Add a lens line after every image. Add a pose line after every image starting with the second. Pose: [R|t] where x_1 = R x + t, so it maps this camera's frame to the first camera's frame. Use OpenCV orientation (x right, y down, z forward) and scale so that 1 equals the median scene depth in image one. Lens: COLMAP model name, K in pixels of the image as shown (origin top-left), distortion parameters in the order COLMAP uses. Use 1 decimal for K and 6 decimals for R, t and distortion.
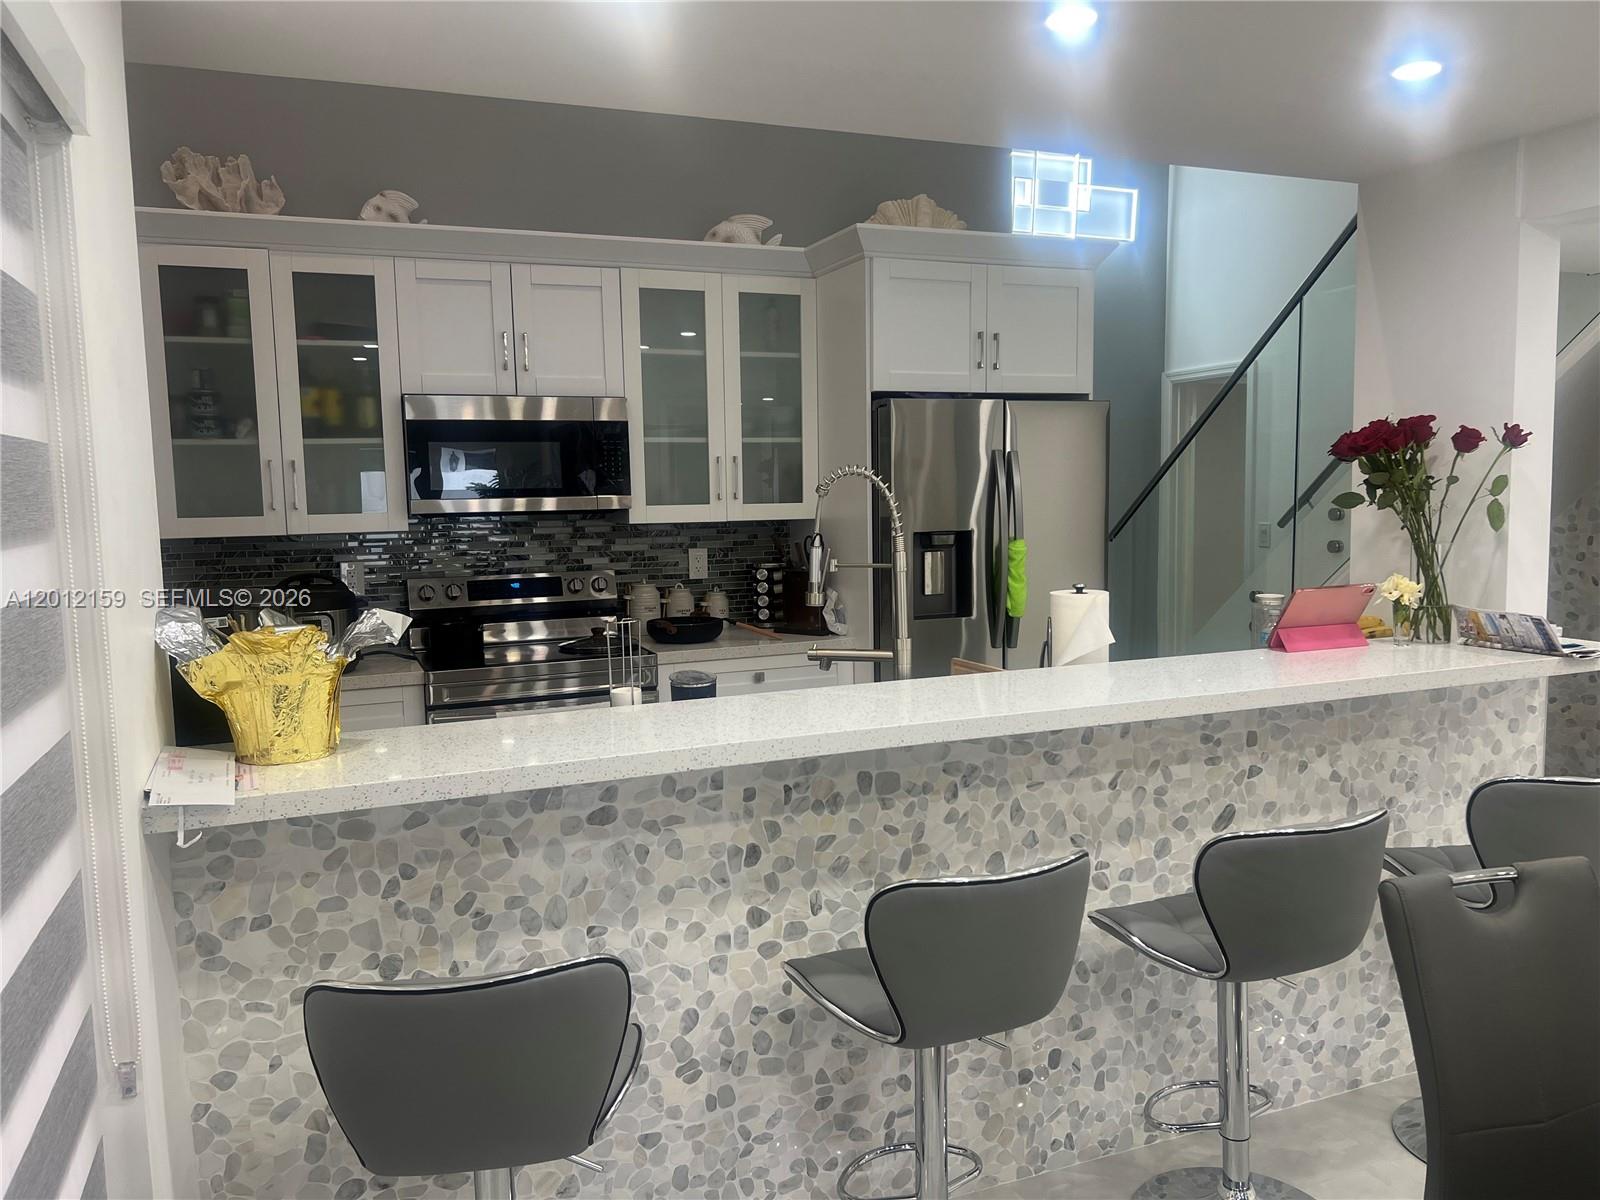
lens RADIAL K [[1201.4, 0, 800.8], [0, 1201.4, 621.6], [0, 0, 1]] dist [0.114051, -0.190576]
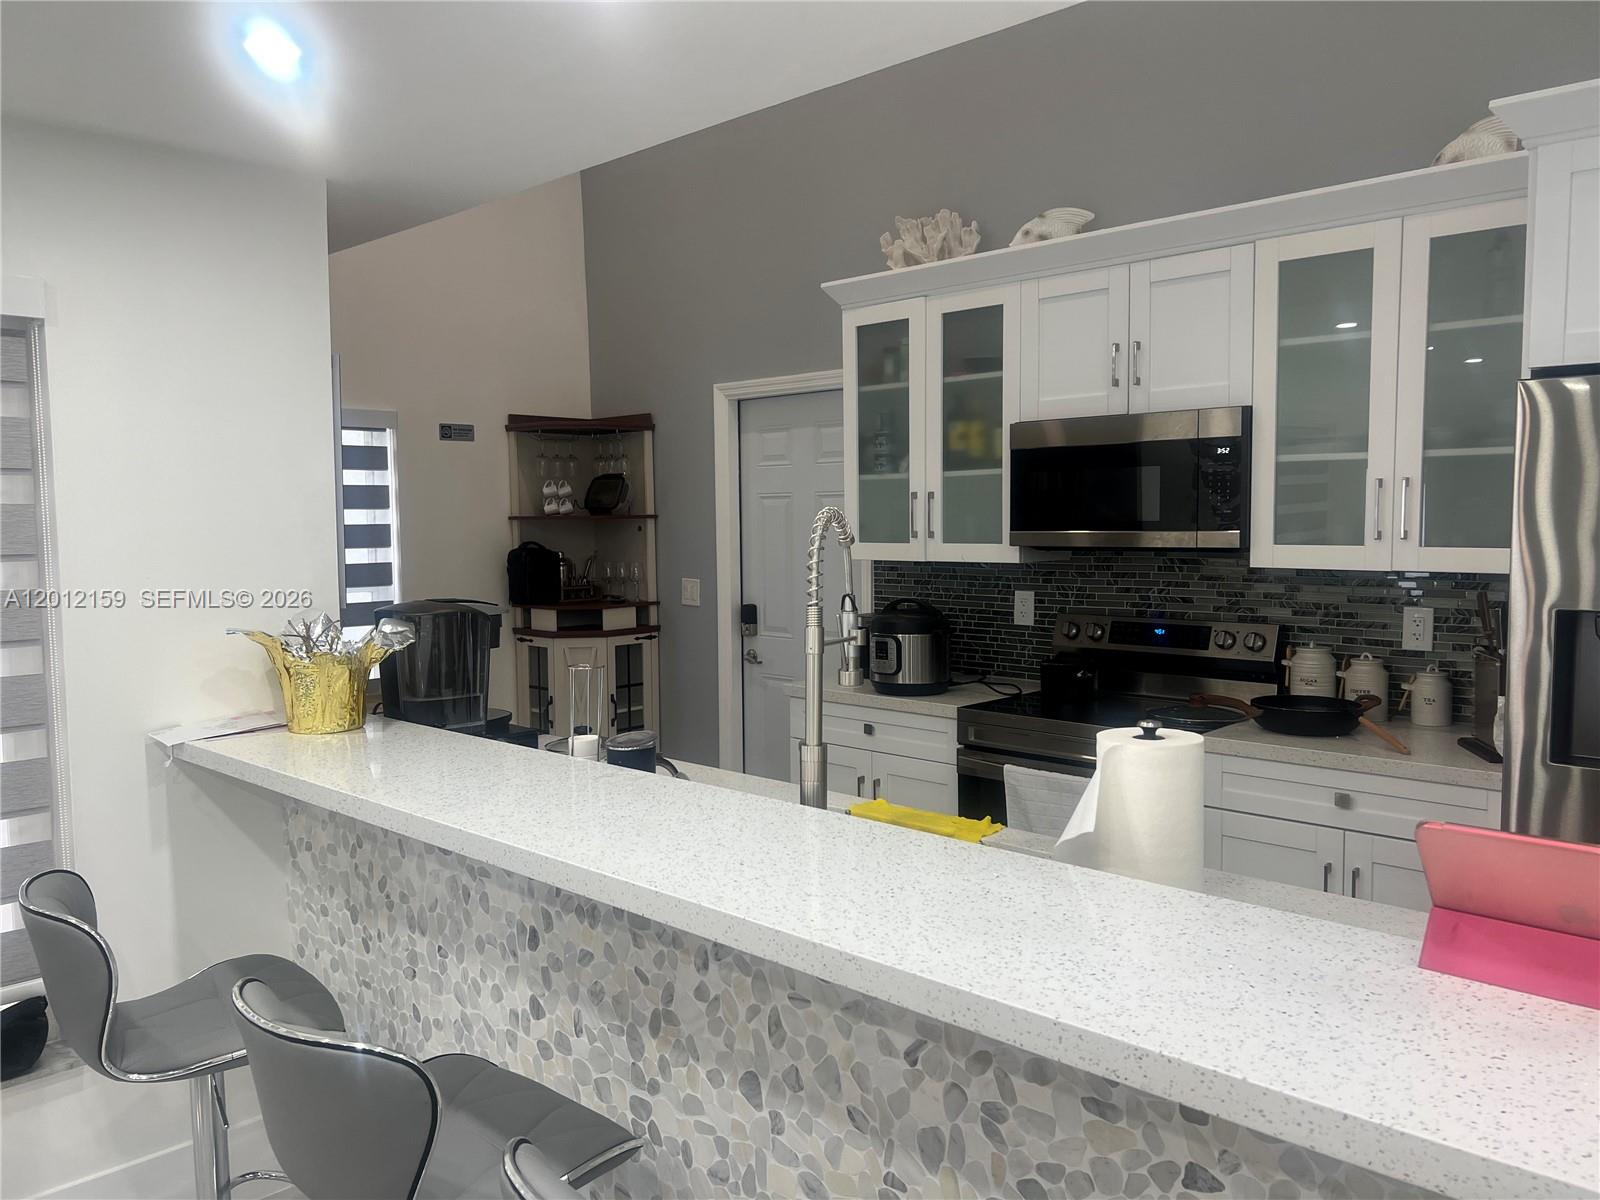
lens RADIAL K [[1226.7, 0, 813.3], [0, 1226.7, 608.3], [0, 0, 1]] dist [0.024593, -0.011440]
pose [[0.406309, 0.086442, -0.909638, 0.533667], [-0.101400, 0.993632, 0.049132, -0.075032], [0.908092, 0.072275, 0.412487, 0.483341]]
